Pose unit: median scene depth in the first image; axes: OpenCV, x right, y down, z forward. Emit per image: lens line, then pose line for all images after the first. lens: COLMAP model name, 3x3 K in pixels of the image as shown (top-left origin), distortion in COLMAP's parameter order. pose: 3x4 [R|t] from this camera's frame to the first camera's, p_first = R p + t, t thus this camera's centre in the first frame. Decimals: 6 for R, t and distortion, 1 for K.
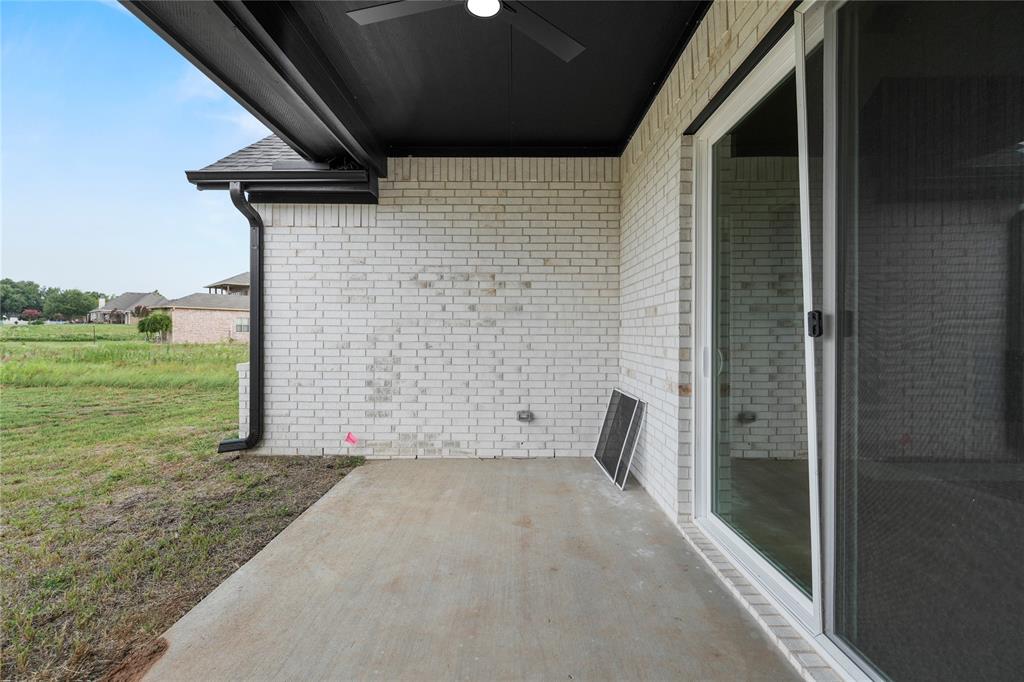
lens RADIAL K [[471.9, 0, 504.9], [0, 471.9, 339.3], [0, 0, 1]] dist [-0.001013, -0.000219]
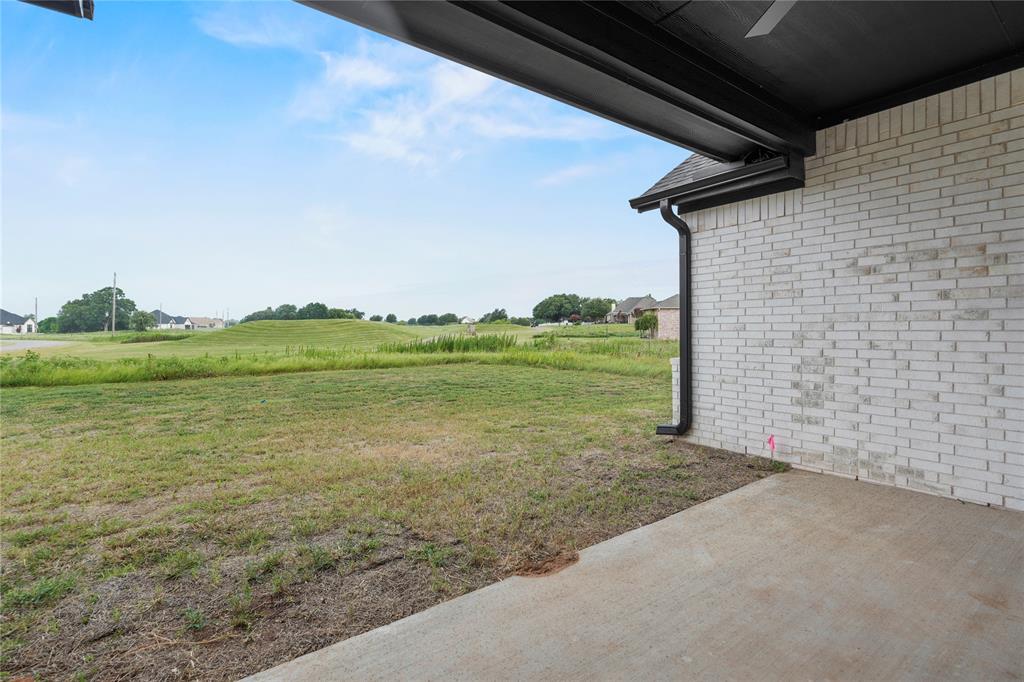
lens RADIAL K [[471.9, 0, 501.8], [0, 471.9, 336.7], [0, 0, 1]] dist [-0.001013, -0.000219]
pose [[0.594644, 0.000980, -0.803989, 0.112624], [0.000687, 0.999998, 0.001728, -0.002426], [0.803989, -0.001580, 0.594642, -0.000824]]
